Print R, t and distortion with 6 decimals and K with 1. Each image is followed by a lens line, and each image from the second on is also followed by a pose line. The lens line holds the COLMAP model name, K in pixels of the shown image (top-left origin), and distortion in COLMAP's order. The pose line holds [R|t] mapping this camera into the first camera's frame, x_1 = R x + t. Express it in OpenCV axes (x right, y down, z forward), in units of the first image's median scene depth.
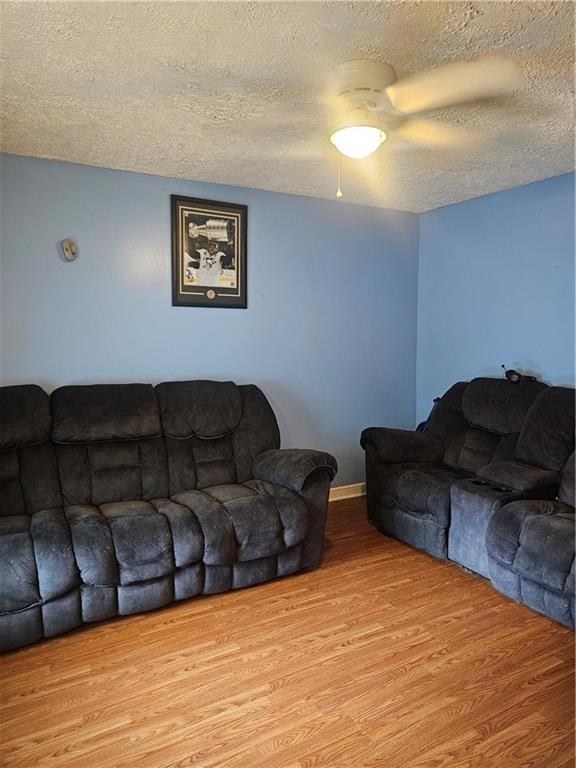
lens RADIAL K [[510.6, 0, 281.9], [0, 510.6, 387.2], [0, 0, 1]] dist [0.028763, -0.013821]
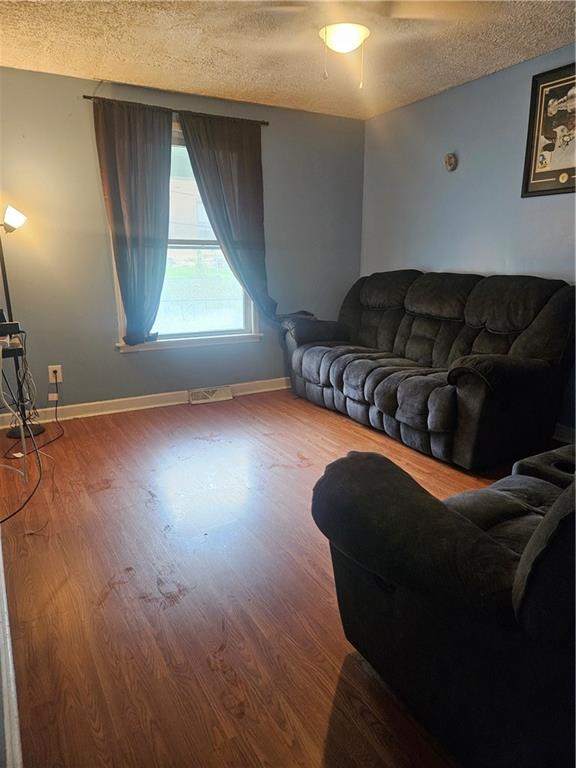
lens RADIAL K [[510.6, 0, 281.6], [0, 510.6, 385.8], [0, 0, 1]] dist [0.028763, -0.013821]
pose [[0.000271, 0.259387, -0.965773, 0.848622], [-0.083842, 0.962379, 0.258452, -0.025255], [0.996479, 0.080902, 0.022008, 0.537546]]
